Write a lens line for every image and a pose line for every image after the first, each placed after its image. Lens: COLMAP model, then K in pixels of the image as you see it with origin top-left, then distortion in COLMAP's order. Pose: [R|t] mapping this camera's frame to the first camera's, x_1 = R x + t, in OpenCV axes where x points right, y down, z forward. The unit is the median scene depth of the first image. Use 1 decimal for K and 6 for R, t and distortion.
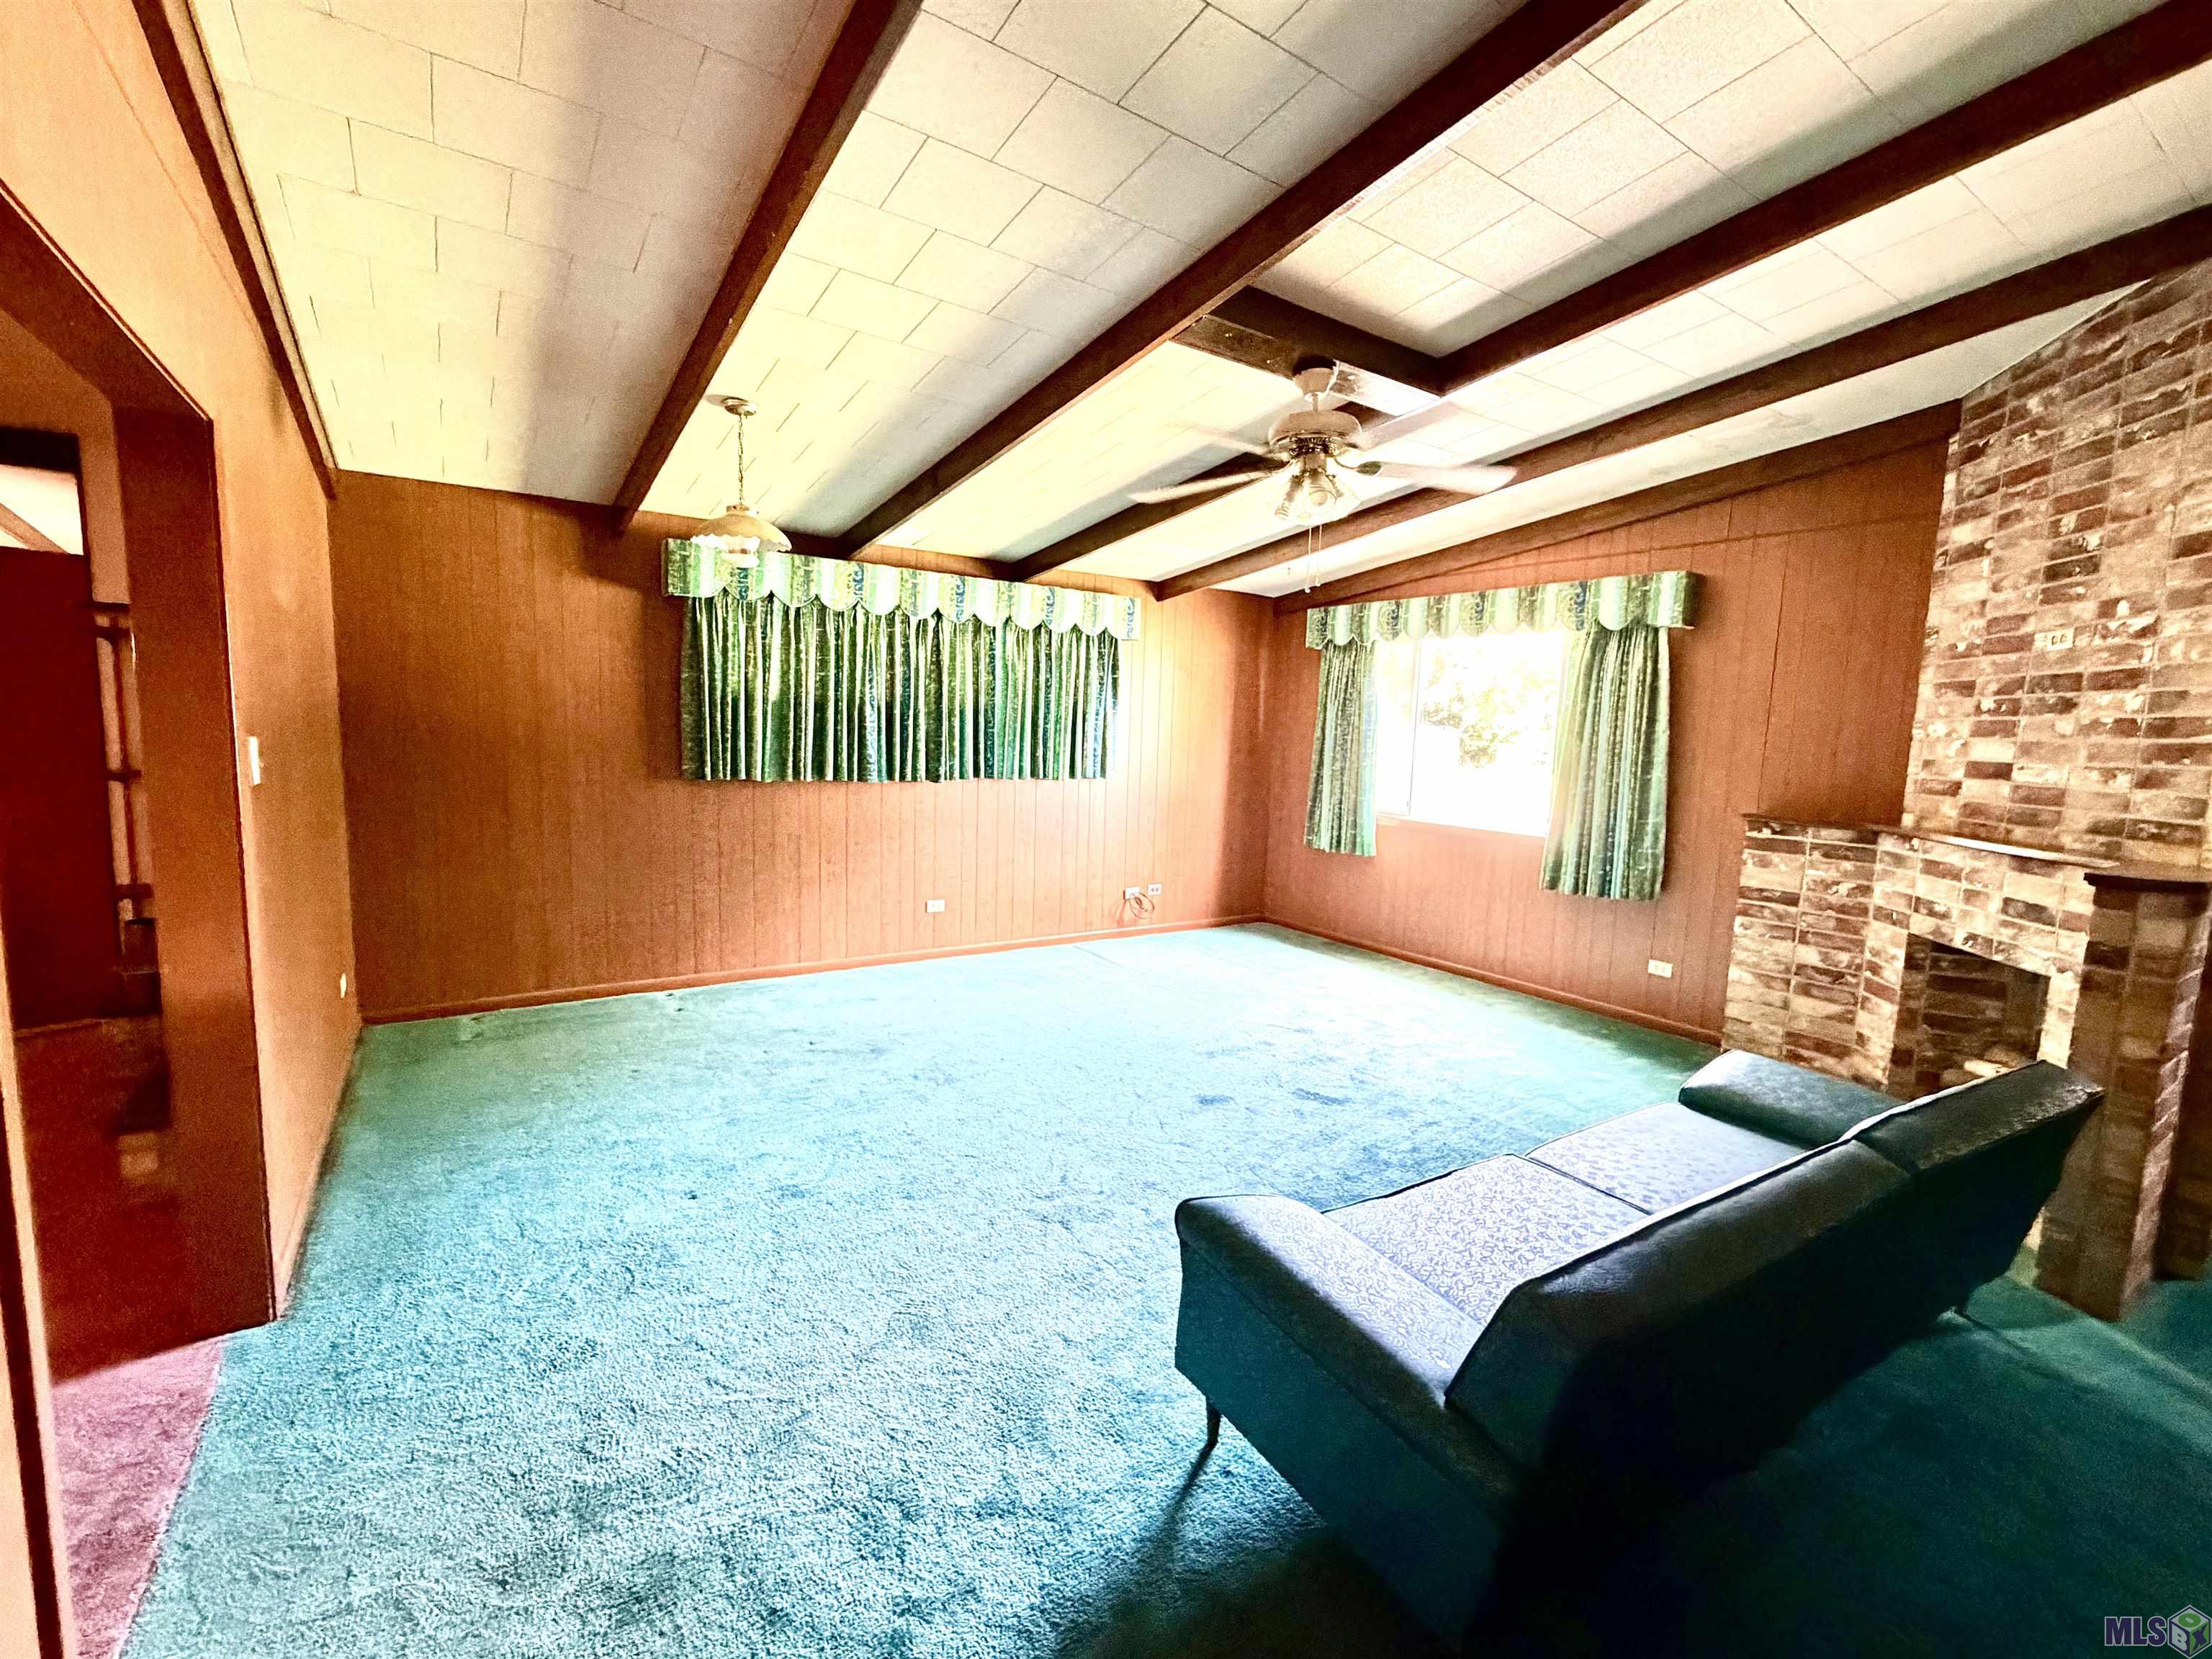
lens RADIAL K [[963.7, 0, 1108.9], [0, 963.7, 837.5], [0, 0, 1]] dist [-0.001401, 0.000515]
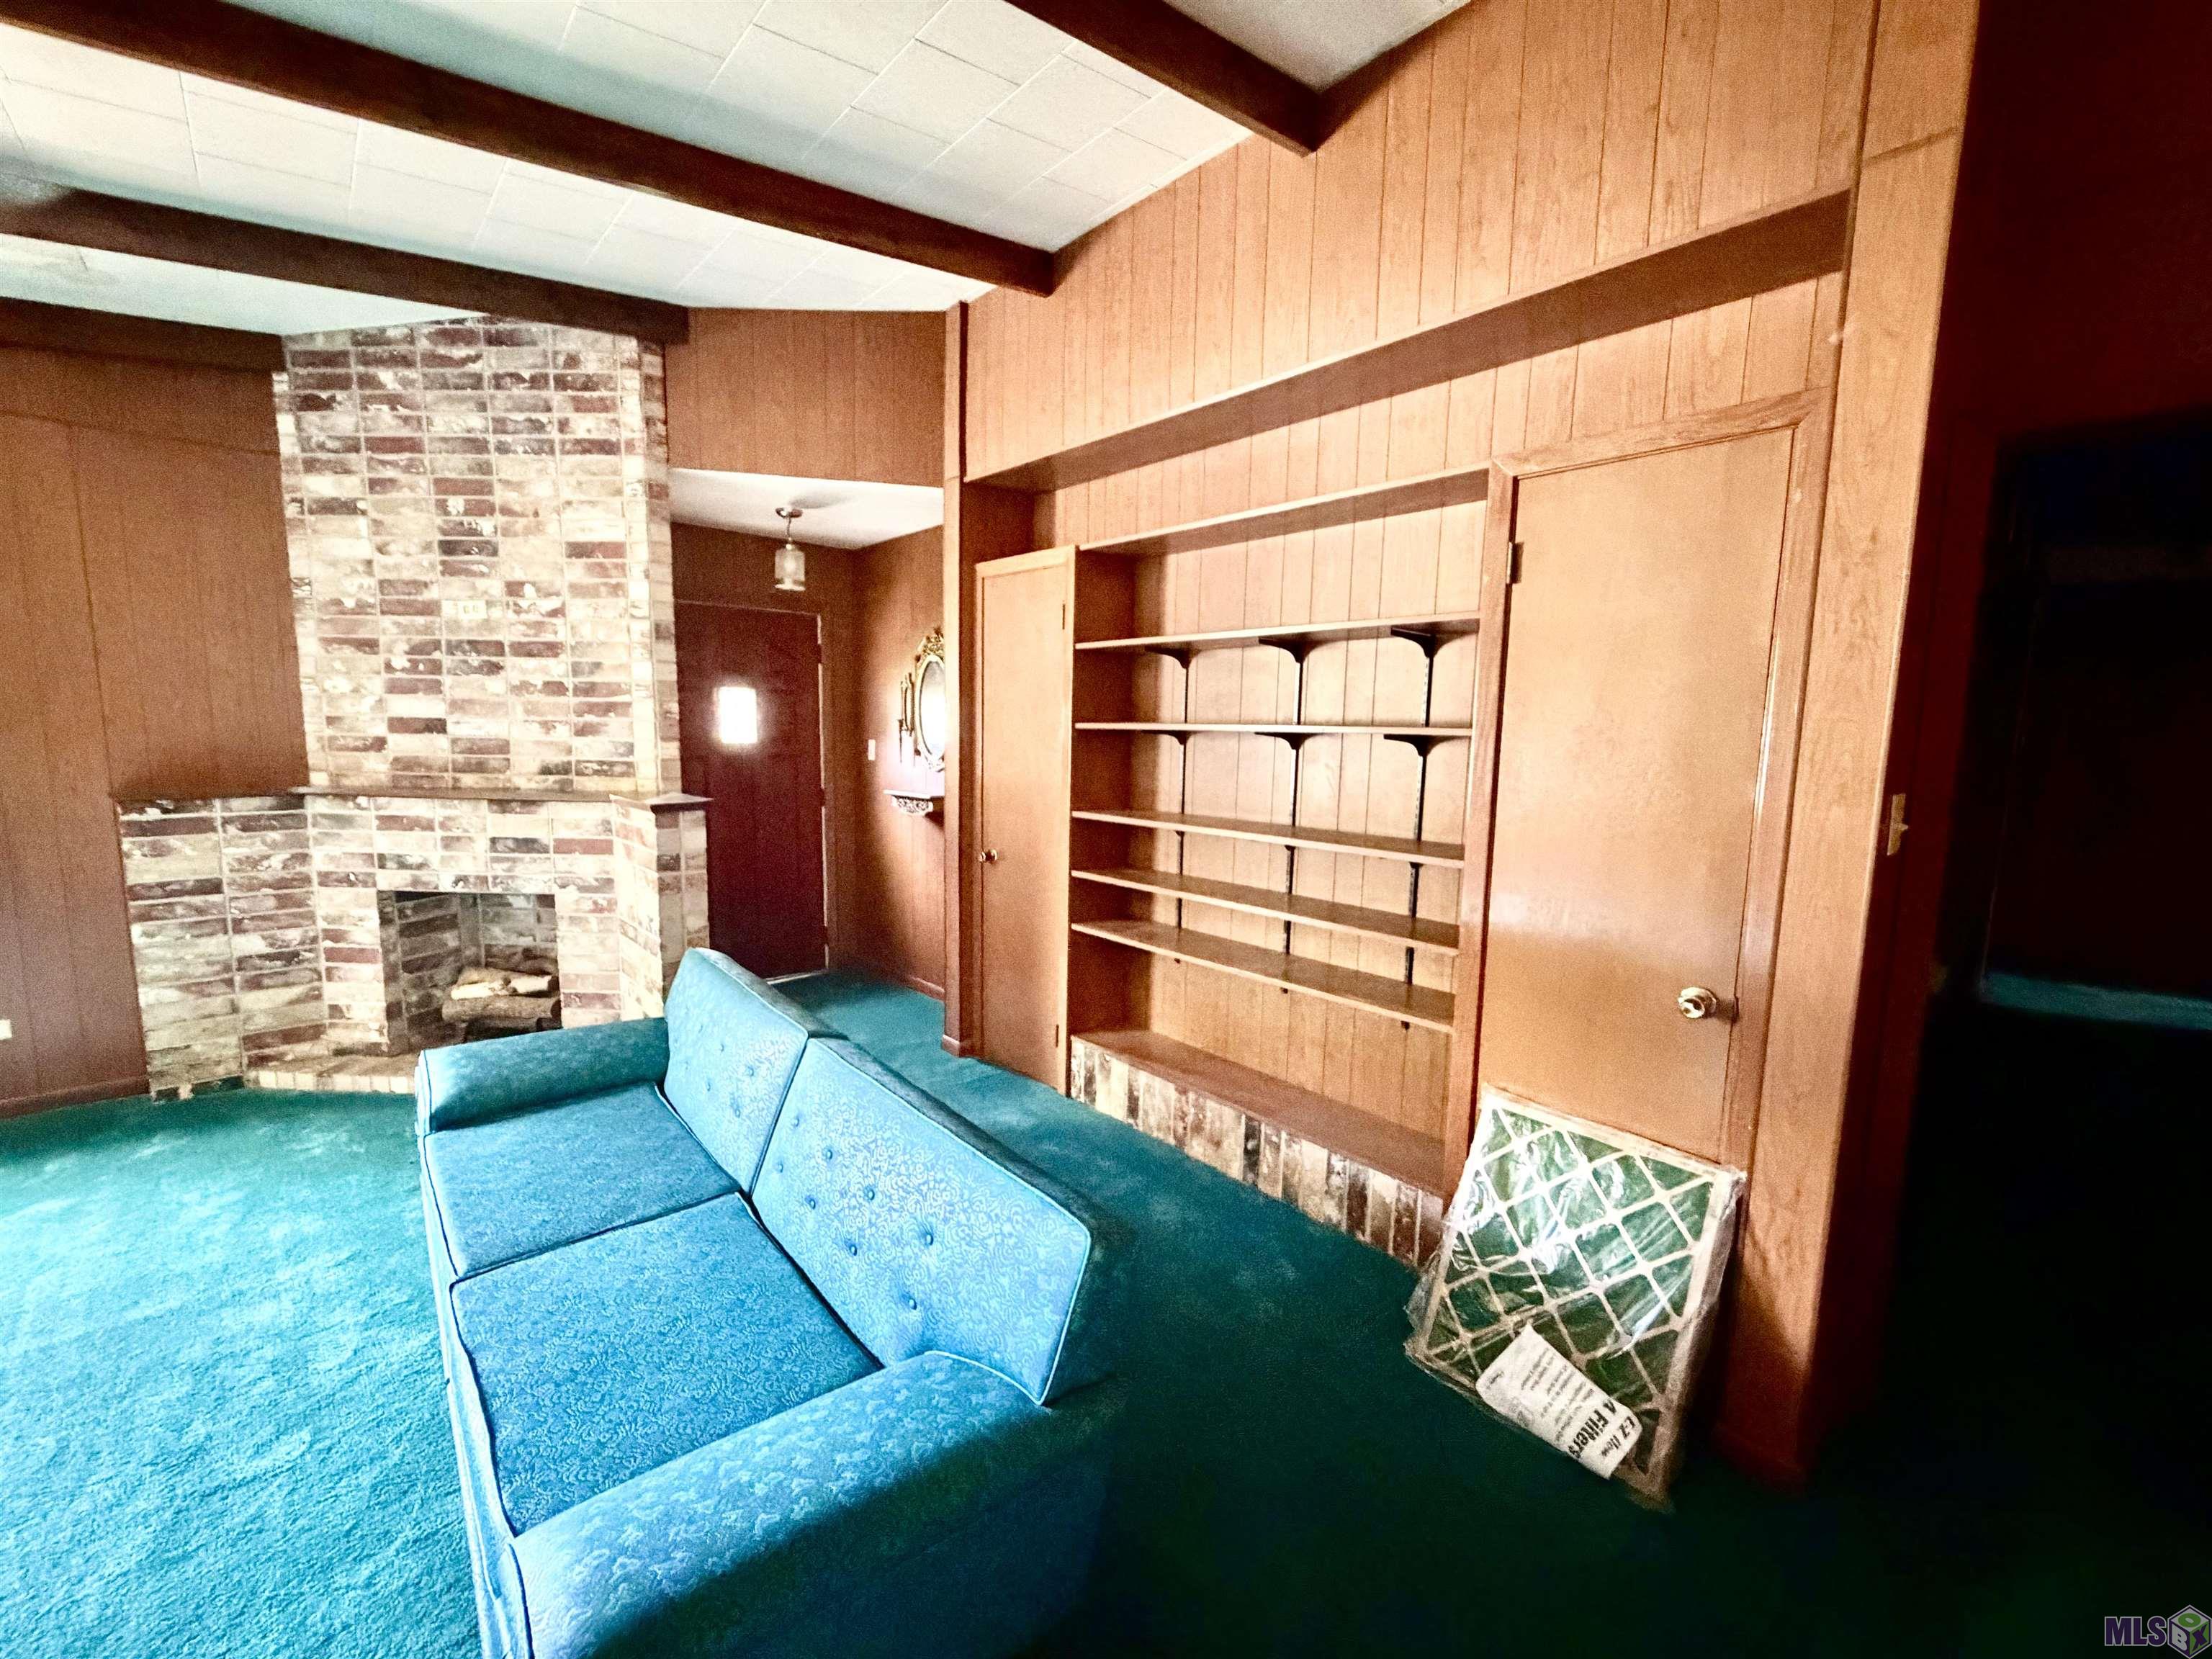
lens RADIAL K [[875.5, 0, 1101.4], [0, 875.5, 833.6], [0, 0, 1]] dist [-0.004311, -0.000345]
pose [[-0.142031, -0.159934, 0.976856, -0.168624], [0.088656, 0.980840, 0.173476, -0.054197], [-0.985884, 0.111243, -0.125130, 0.395132]]
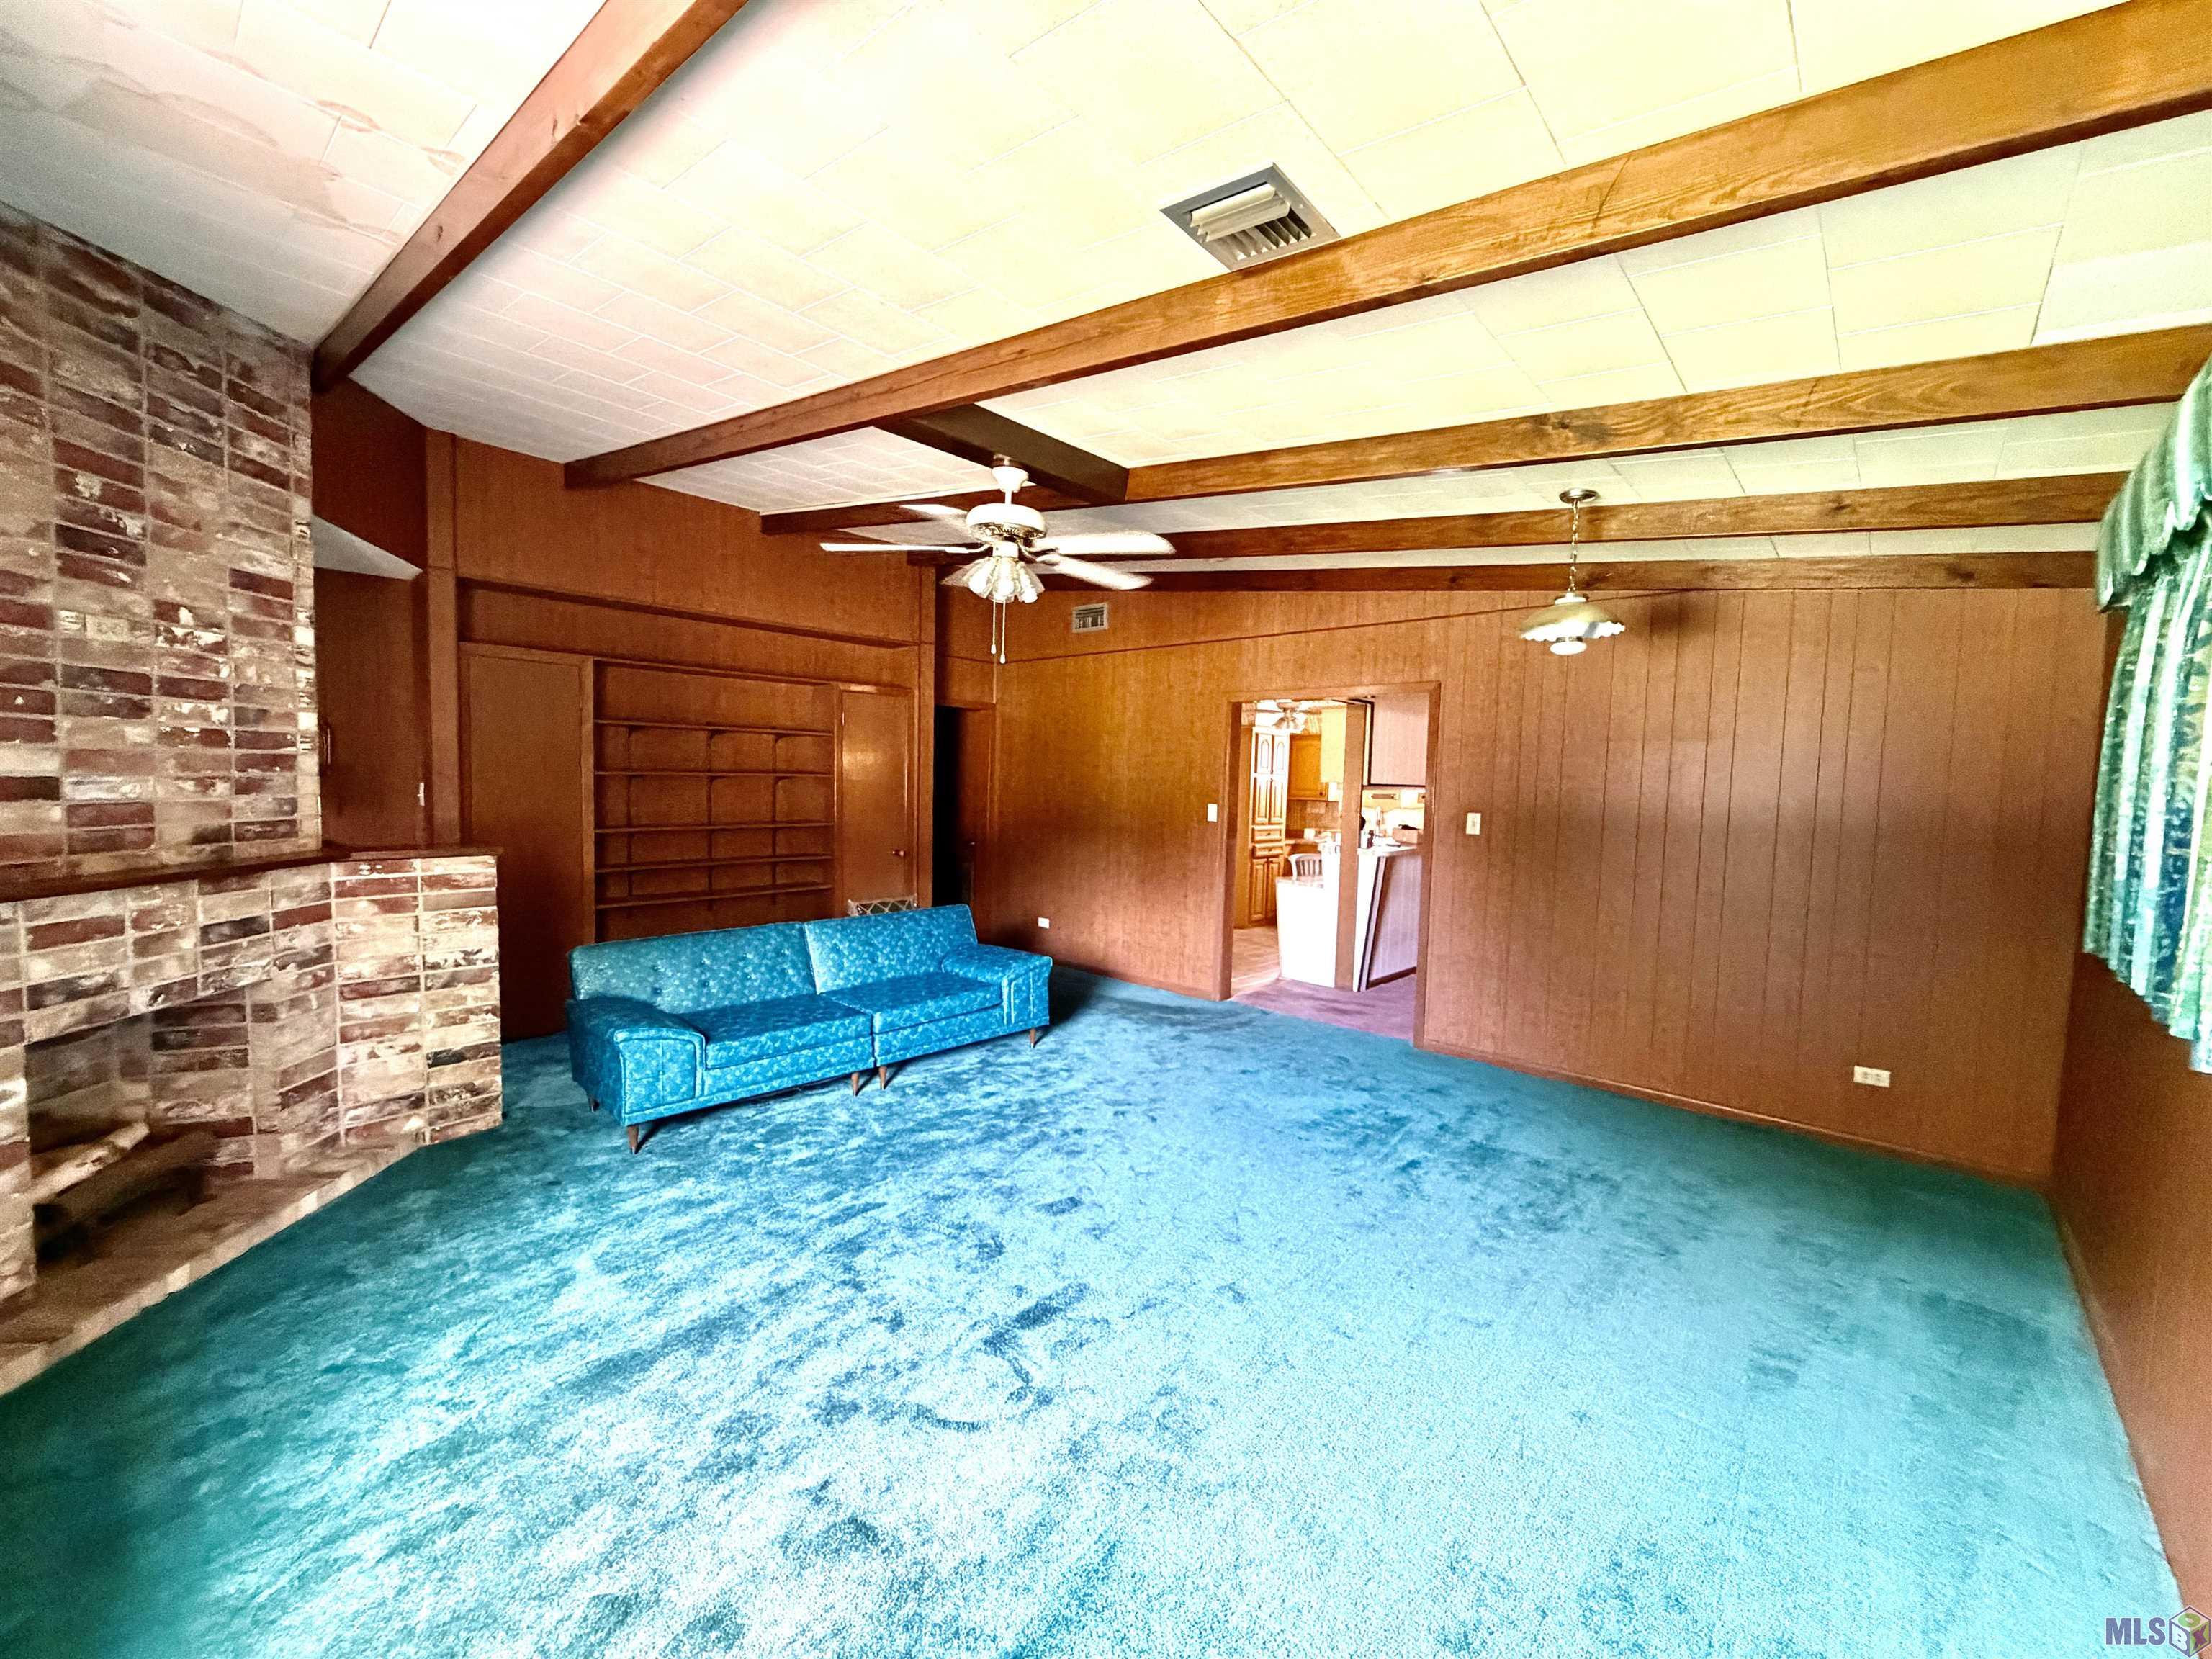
lens RADIAL K [[875.5, 0, 1112.6], [0, 875.5, 831.0], [0, 0, 1]] dist [-0.004311, -0.000345]
pose [[-0.968568, -0.043709, -0.244878, 0.295733], [-0.086031, 0.982551, 0.164899, -0.219232], [0.233398, 0.180783, -0.955428, 1.850055]]
